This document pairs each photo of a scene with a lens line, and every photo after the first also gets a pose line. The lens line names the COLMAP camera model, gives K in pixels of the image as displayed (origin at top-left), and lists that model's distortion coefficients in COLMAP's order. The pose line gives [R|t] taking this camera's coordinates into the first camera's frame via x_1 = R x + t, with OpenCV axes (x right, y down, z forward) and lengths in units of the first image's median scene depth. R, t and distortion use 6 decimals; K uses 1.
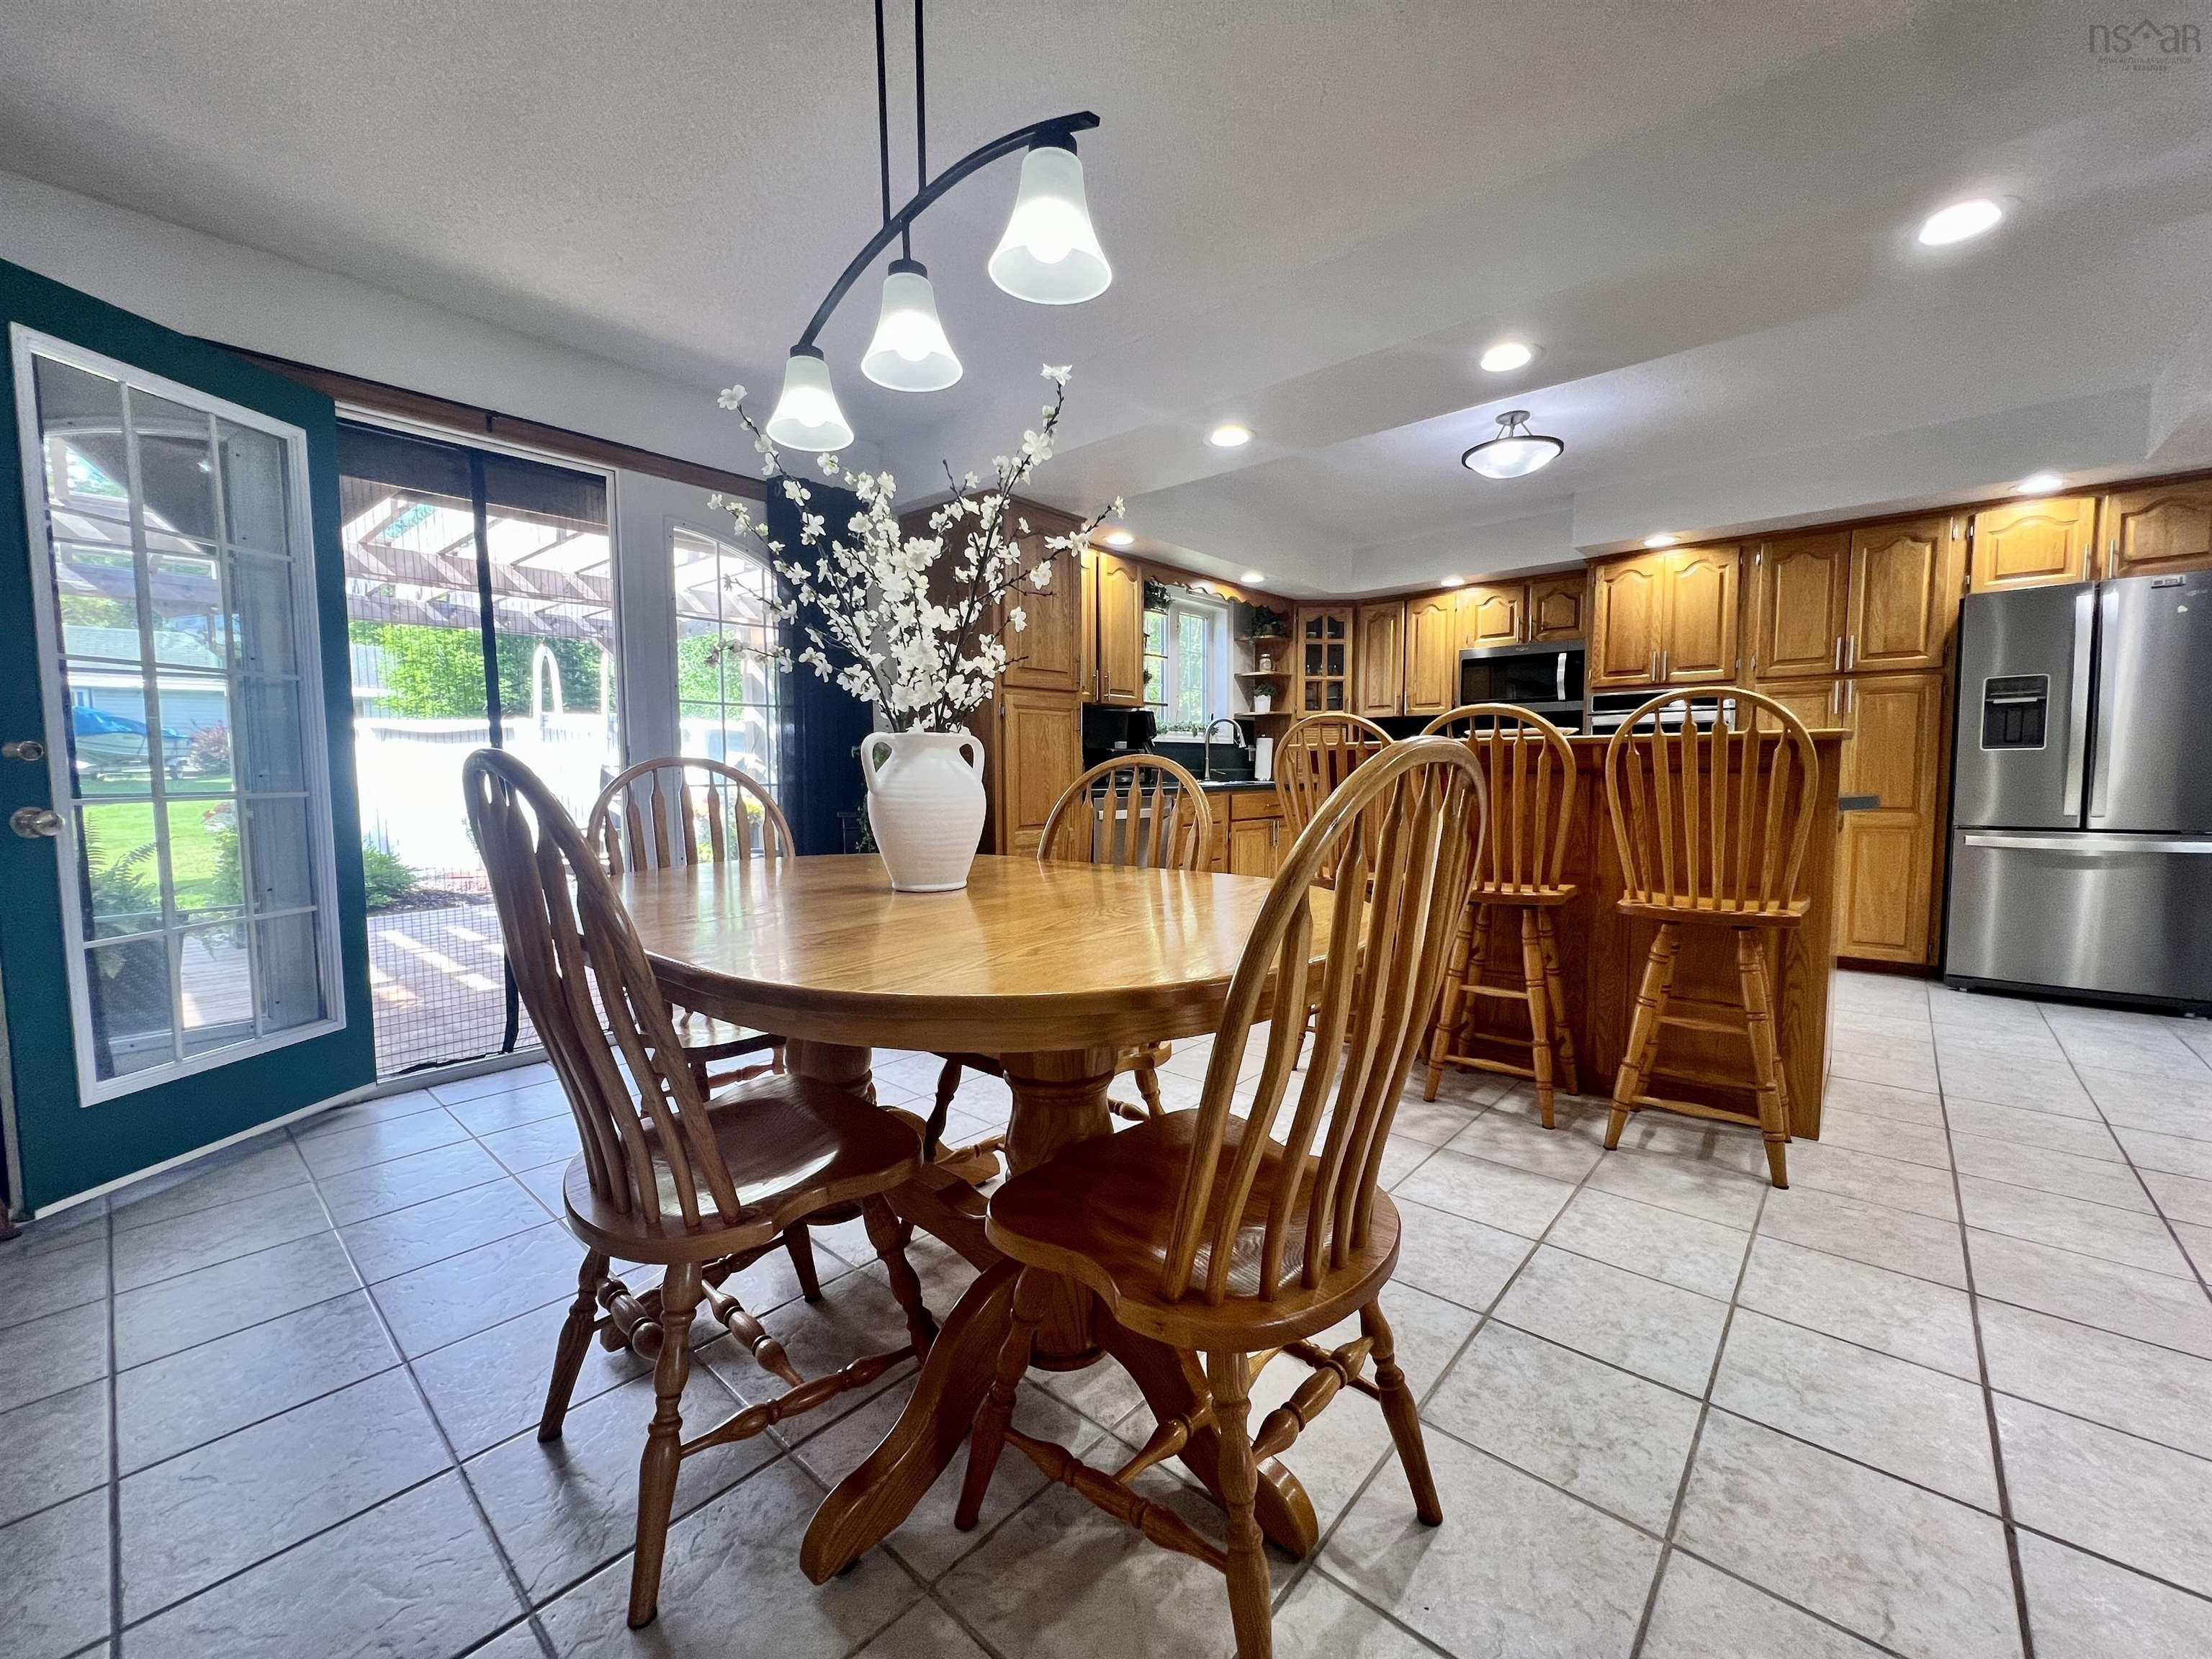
lens RADIAL K [[884.9, 0, 1101.1], [0, 884.9, 836.2], [0, 0, 1]] dist [-0.002623, -0.000273]
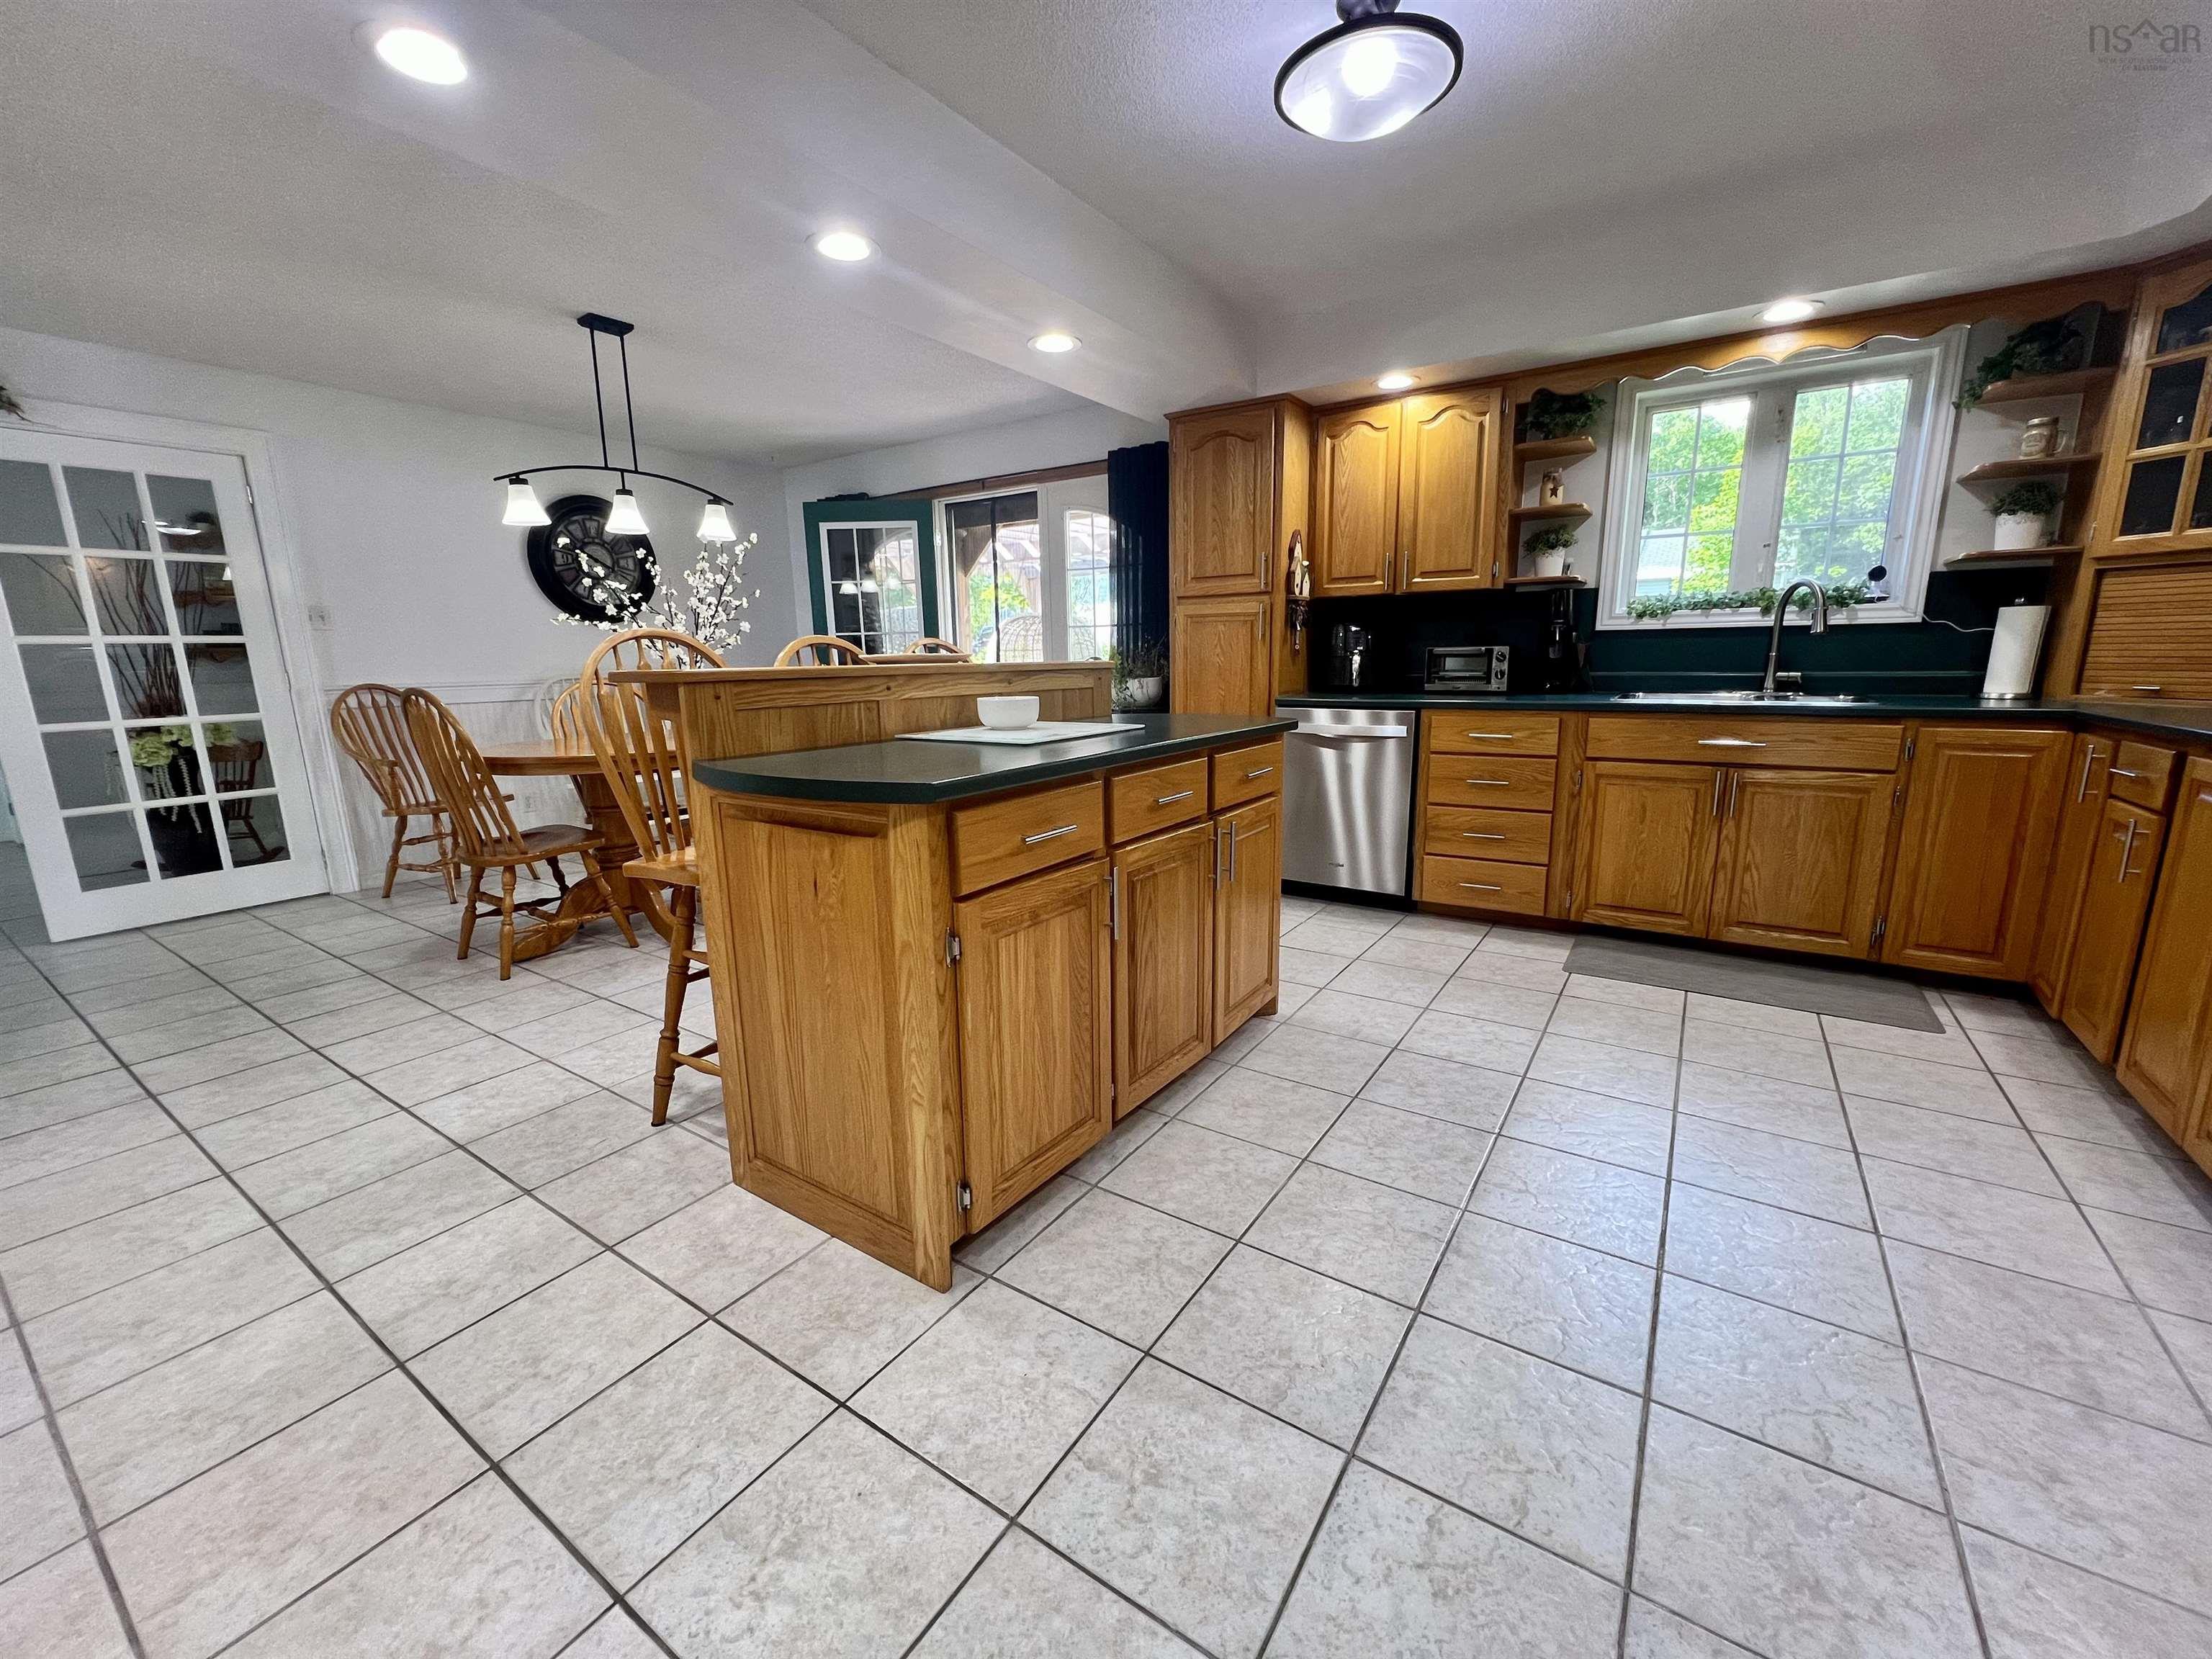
lens RADIAL K [[884.9, 0, 1102.5], [0, 884.9, 835.4], [0, 0, 1]] dist [-0.002623, -0.000273]
pose [[0.133474, 0.202156, -0.970215, 0.900465], [-0.058342, 0.978880, 0.195935, -0.083569], [0.989334, 0.030452, 0.142449, 0.689073]]
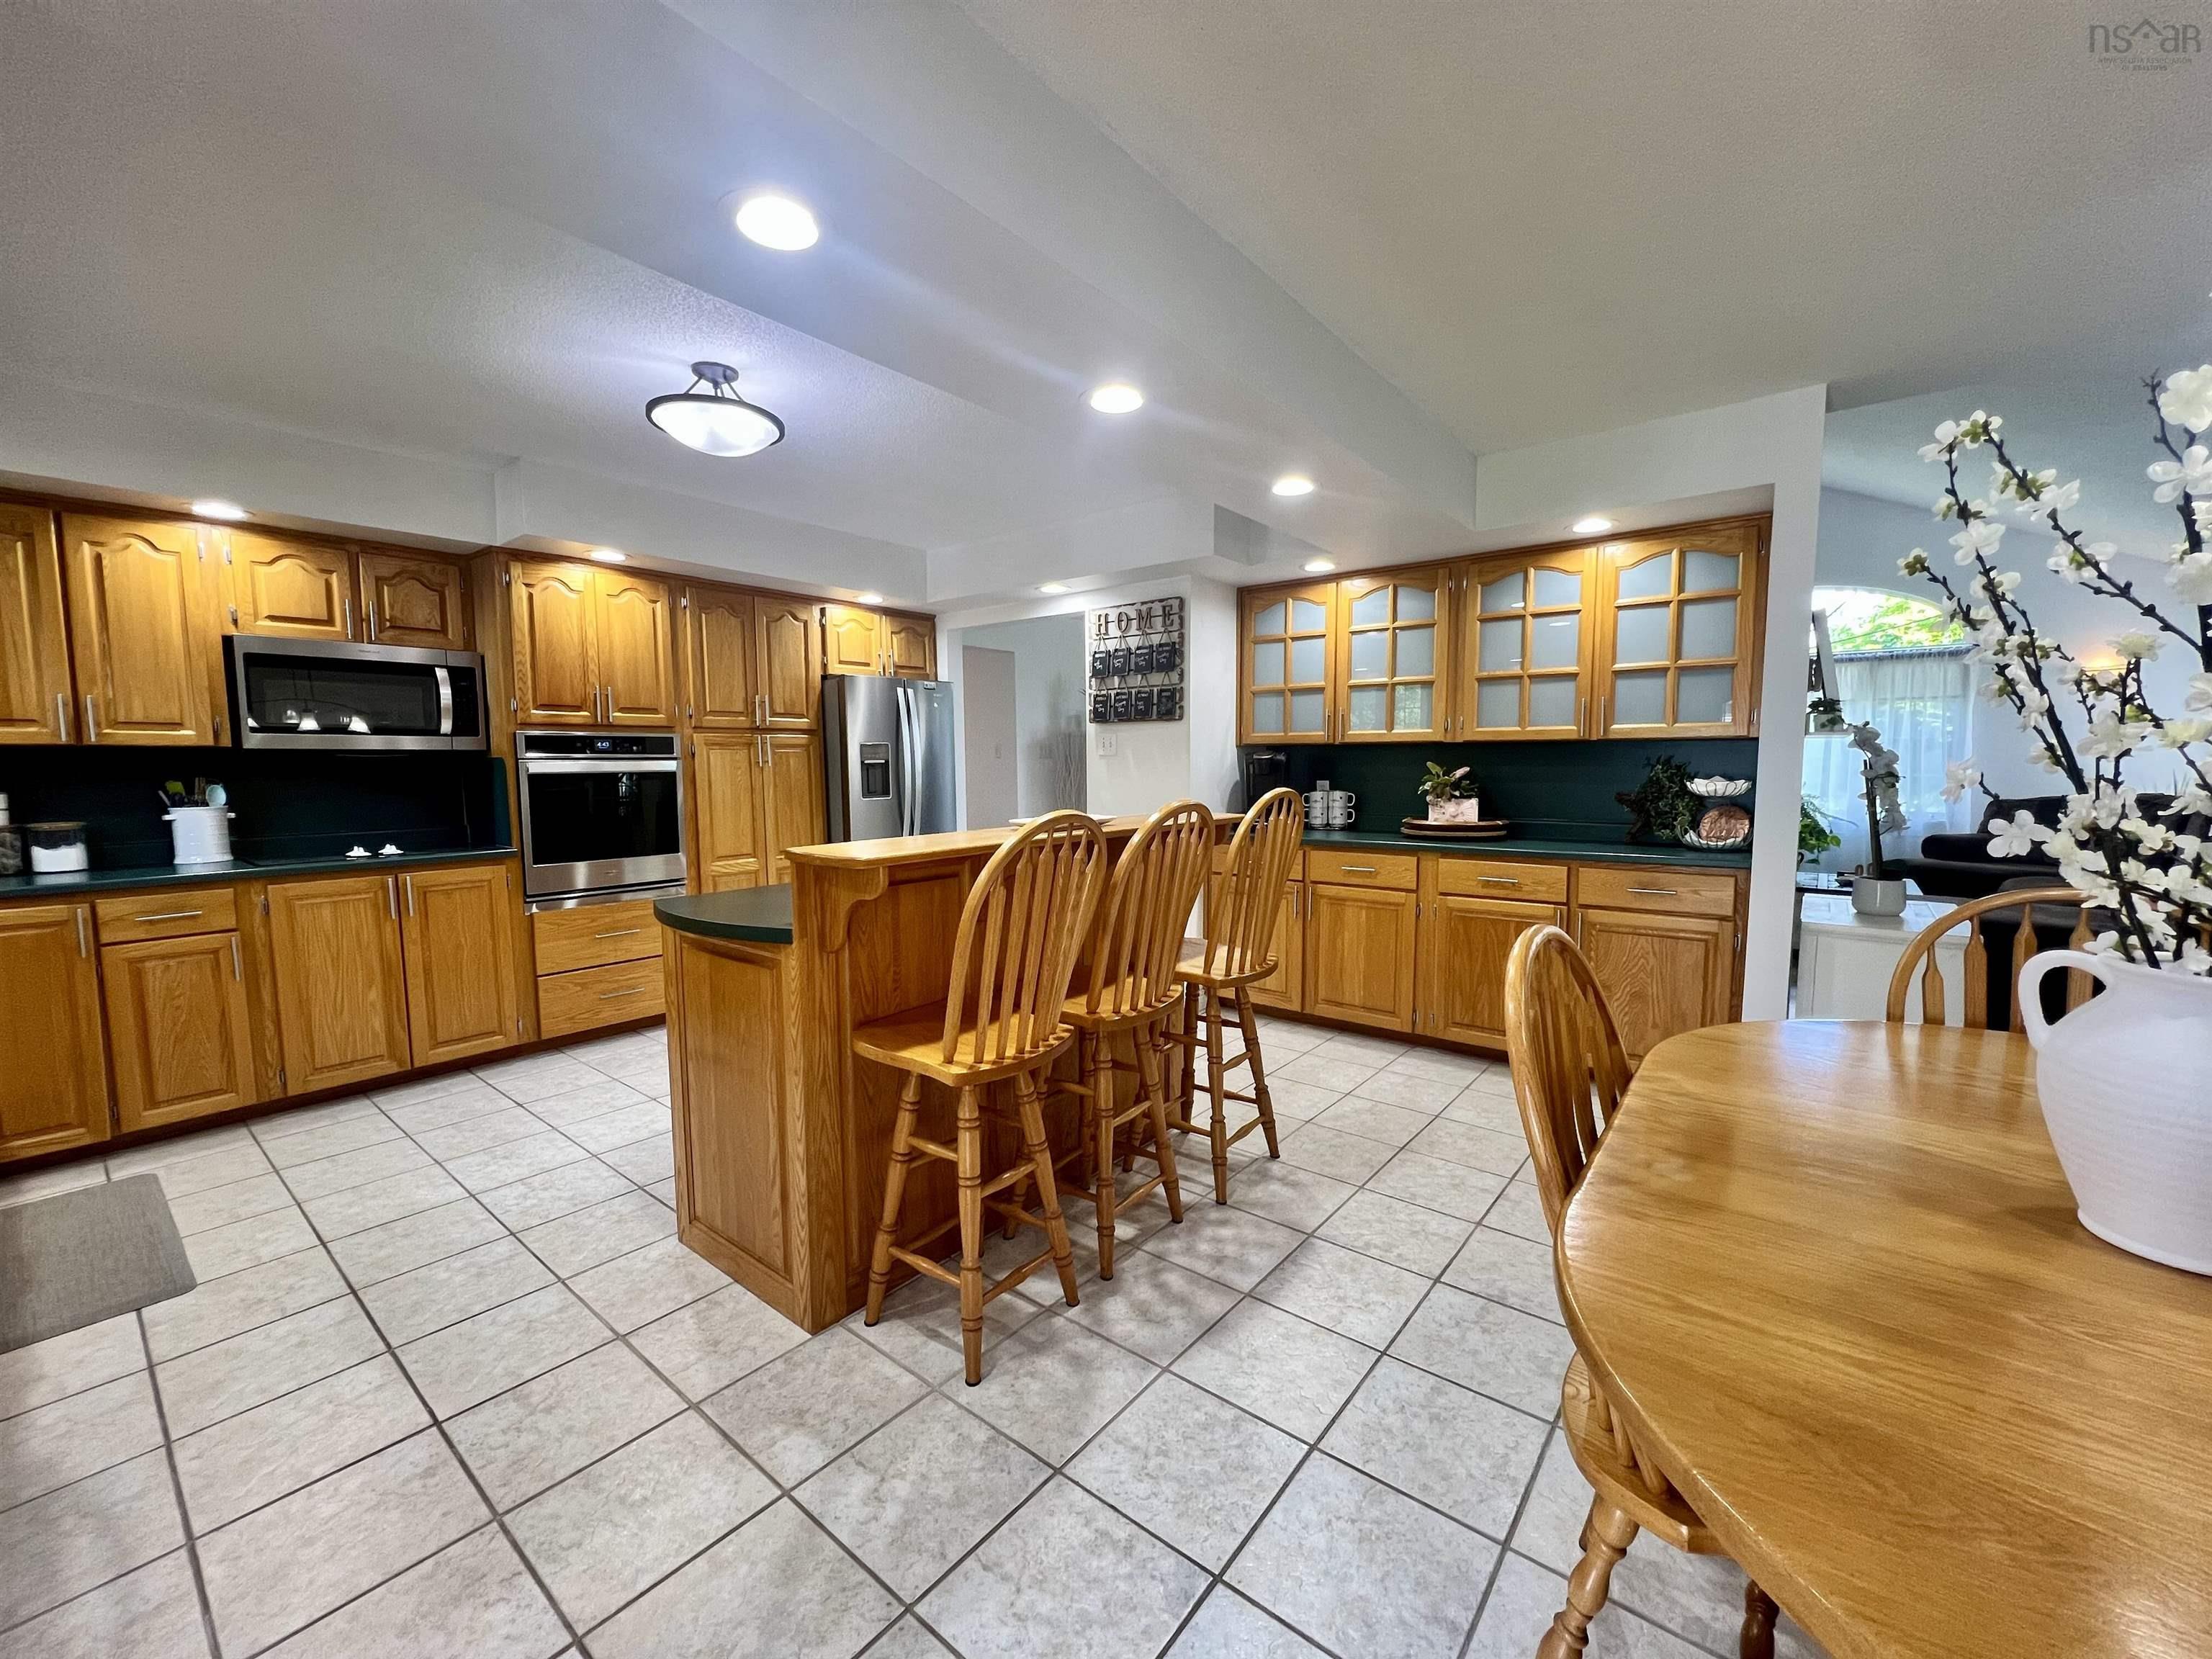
lens RADIAL K [[884.9, 0, 1106.4], [0, 884.9, 835.1], [0, 0, 1]] dist [-0.002623, -0.000273]
pose [[-0.049105, -0.081622, 0.995453, -0.266123], [0.082054, 0.992957, 0.085465, -0.115583], [-0.995417, 0.085877, -0.042061, 0.647412]]
